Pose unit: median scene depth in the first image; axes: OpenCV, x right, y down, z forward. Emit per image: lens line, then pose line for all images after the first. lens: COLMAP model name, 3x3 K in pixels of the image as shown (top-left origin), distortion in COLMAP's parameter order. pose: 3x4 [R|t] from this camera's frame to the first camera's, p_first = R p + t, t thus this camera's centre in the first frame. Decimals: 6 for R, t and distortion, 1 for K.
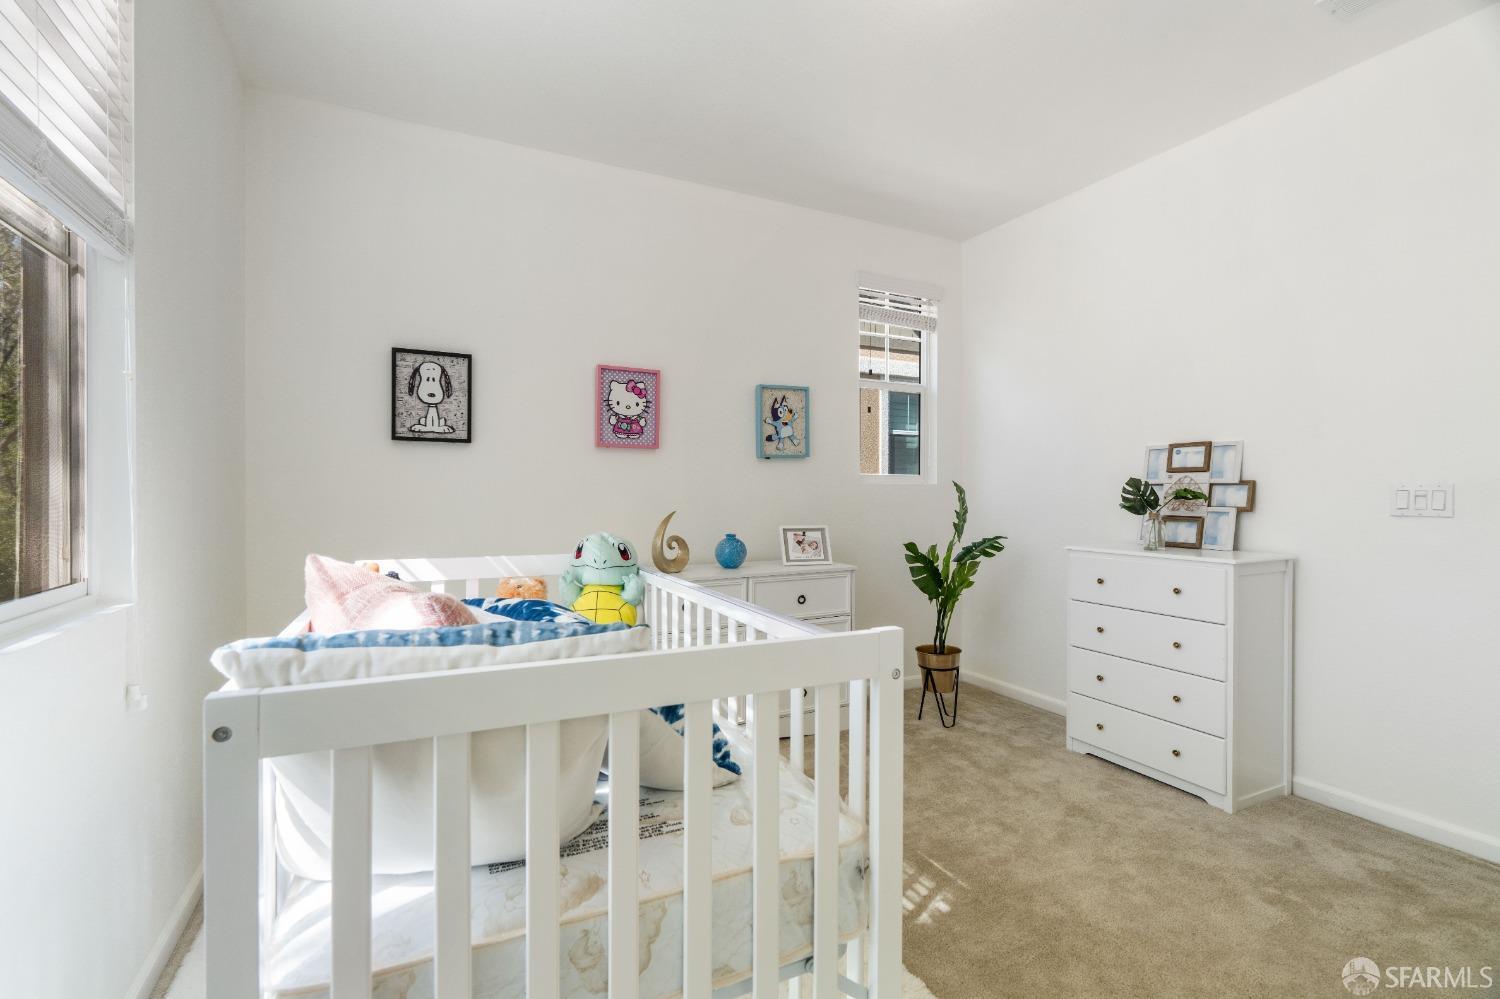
lens RADIAL K [[684.8, 0, 752.9], [0, 684.8, 496.2], [0, 0, 1]] dist [0.002016, 0.001344]
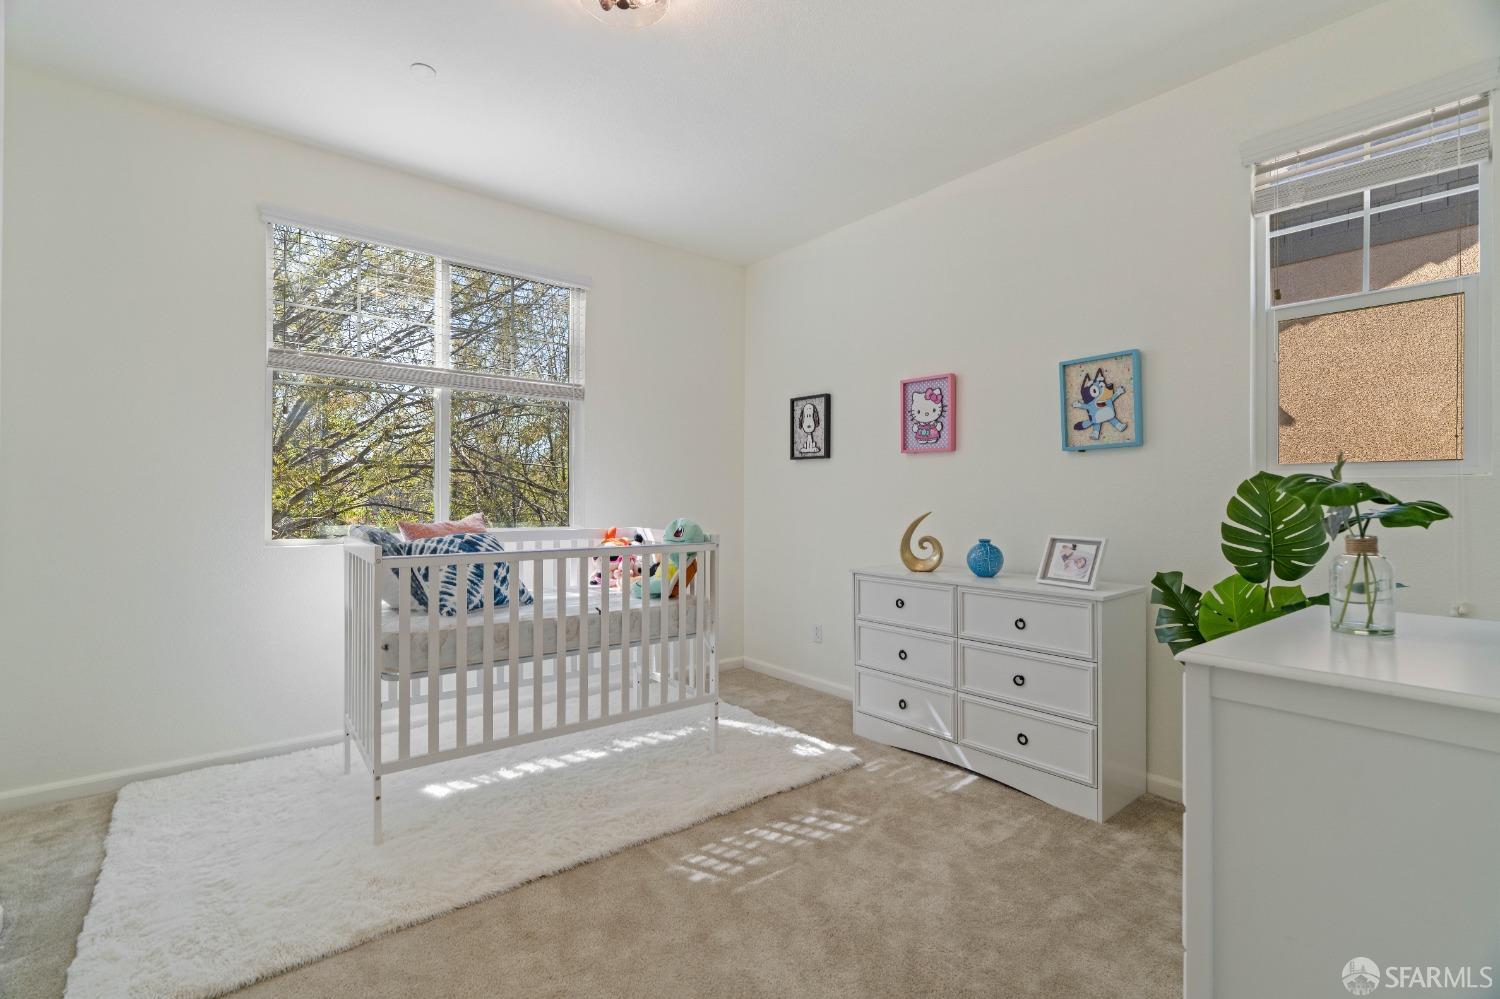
lens RADIAL K [[684.8, 0, 752.2], [0, 684.8, 497.4], [0, 0, 1]] dist [0.002016, 0.001344]
pose [[0.225898, -0.000670, -0.974151, 0.788046], [-0.007953, 0.999965, -0.002532, 0.004052], [0.974119, 0.008319, 0.225884, 0.492586]]
